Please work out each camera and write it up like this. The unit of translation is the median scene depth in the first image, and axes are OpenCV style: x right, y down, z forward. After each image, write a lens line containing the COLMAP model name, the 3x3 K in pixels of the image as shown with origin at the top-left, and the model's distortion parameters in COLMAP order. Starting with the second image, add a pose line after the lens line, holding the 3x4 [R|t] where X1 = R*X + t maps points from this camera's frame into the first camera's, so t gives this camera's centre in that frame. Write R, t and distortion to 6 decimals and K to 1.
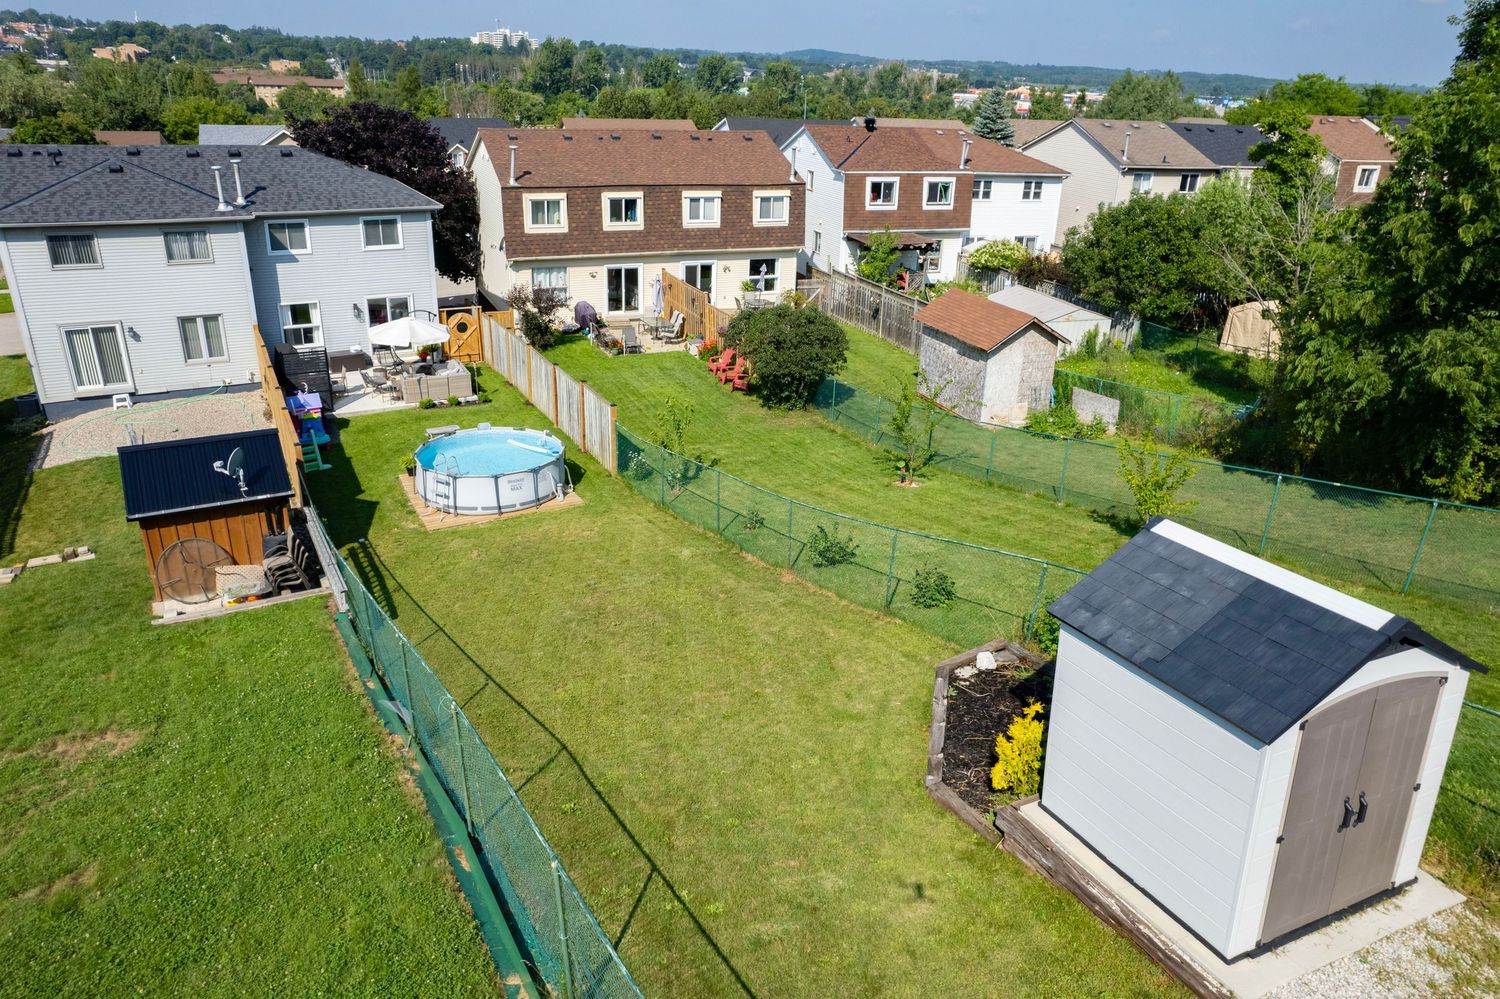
lens RADIAL K [[1012.3, 0, 750.0], [0, 1012.3, 499.5], [0, 0, 1]] dist [-0.072579, 0.069642]
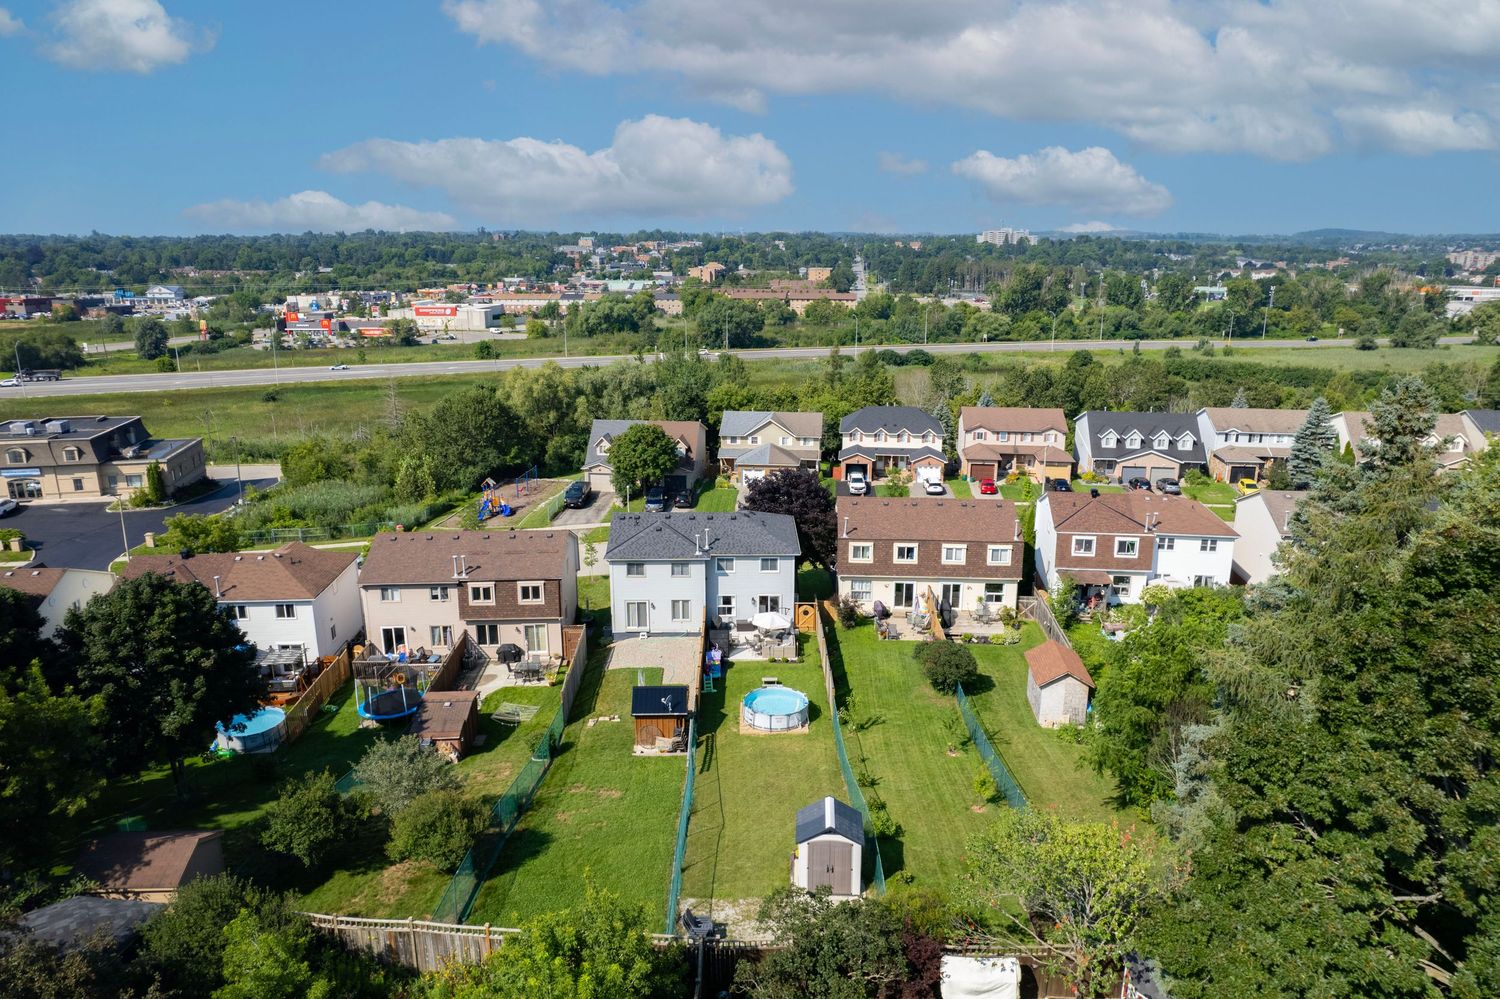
lens RADIAL K [[952.6, 0, 750.0], [0, 952.6, 499.5], [0, 0, 1]] dist [-0.069964, 0.058769]
pose [[0.884888, 0.085317, -0.457923, 0.459190], [-0.153642, 0.981525, -0.114026, -0.175666], [0.439734, 0.171257, 0.881649, -0.716454]]
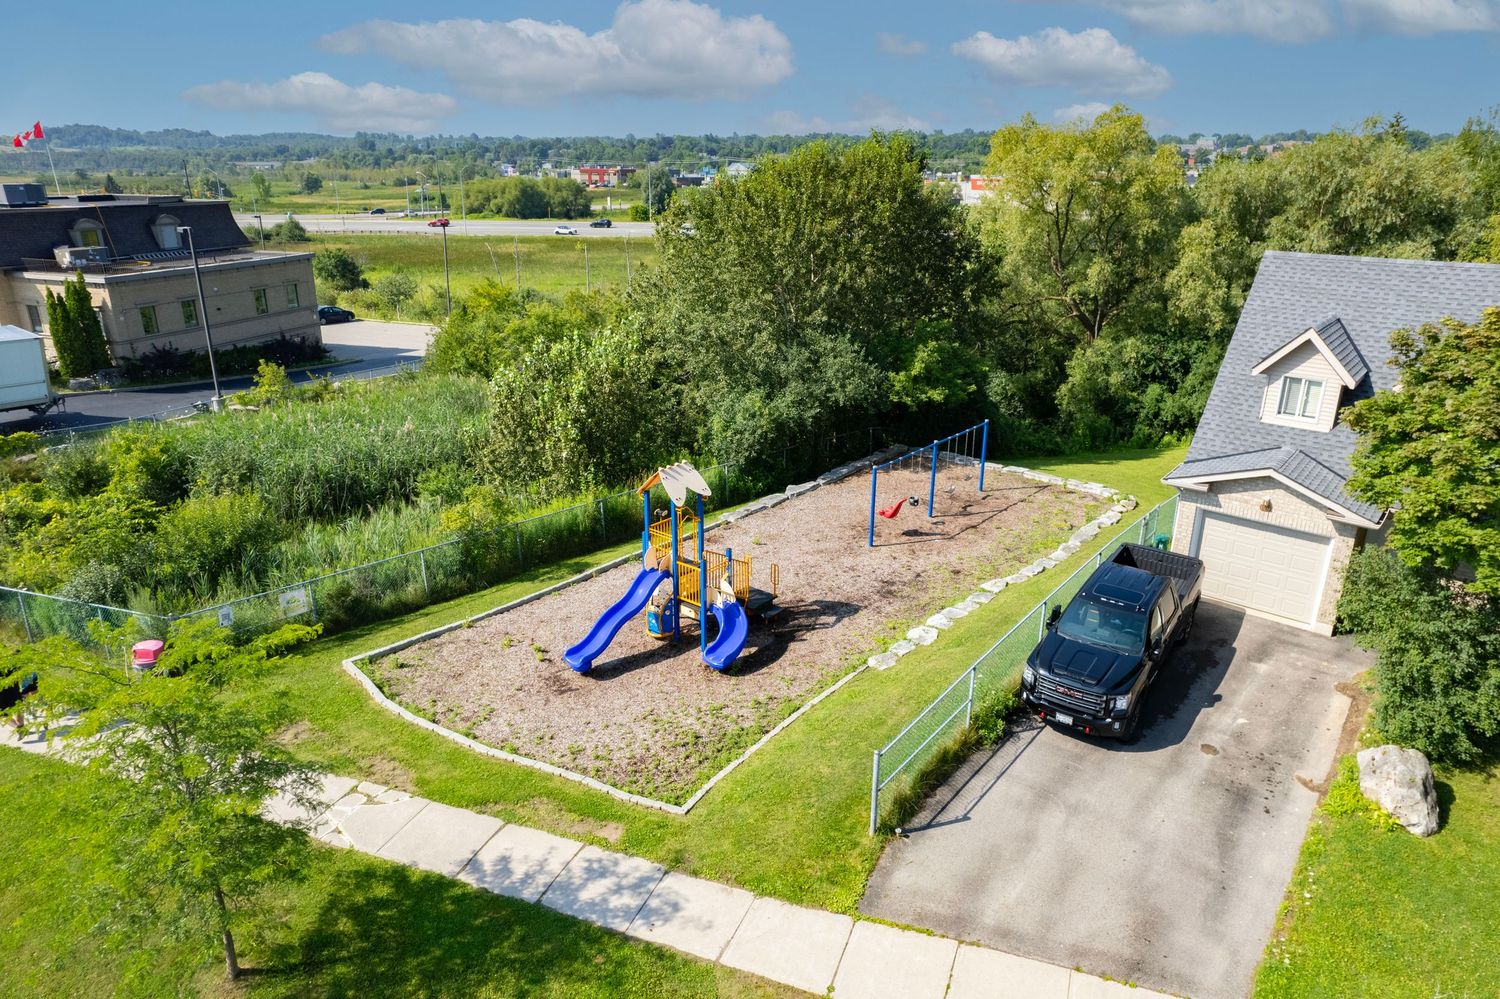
lens RADIAL K [[952.6, 0, 750.0], [0, 952.6, 499.5], [0, 0, 1]] dist [-0.069964, 0.058769]
pose [[0.475352, 0.266875, -0.838342, -1.211712], [-0.333114, 0.936536, 0.109253, -0.539052], [0.814294, 0.227330, 0.534084, 1.397768]]
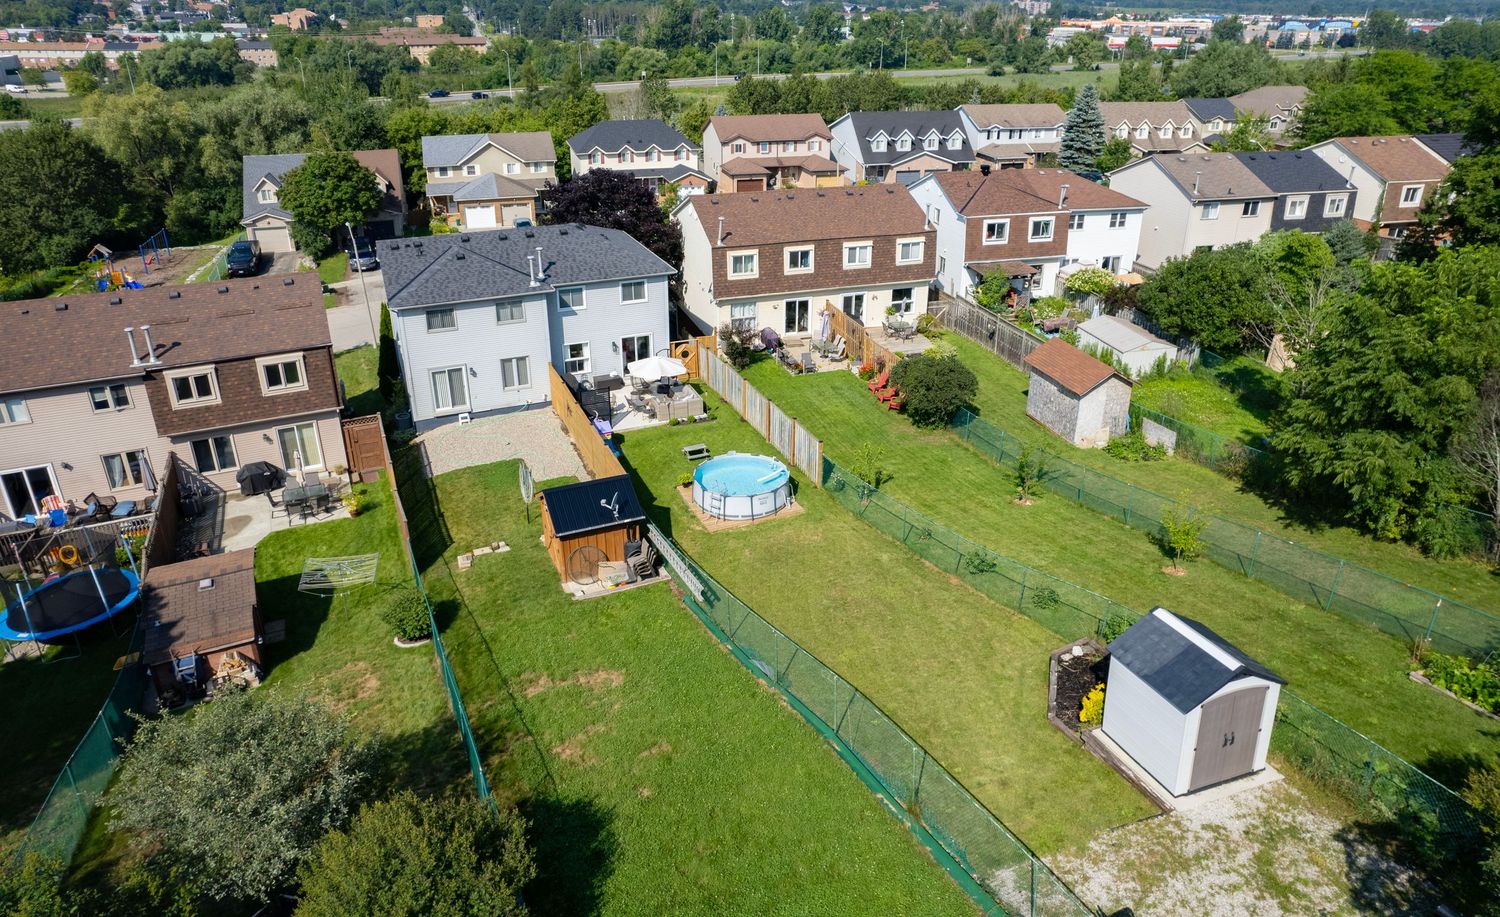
lens RADIAL K [[960.2, 0, 749.5], [0, 960.2, 415.2], [0, 0, 1]] dist [-0.077593, 0.073376]
pose [[0.994997, 0.008028, -0.099584, -0.076183], [-0.007404, 0.999951, 0.006633, -0.107223], [0.099632, -0.005863, 0.995007, -0.310543]]
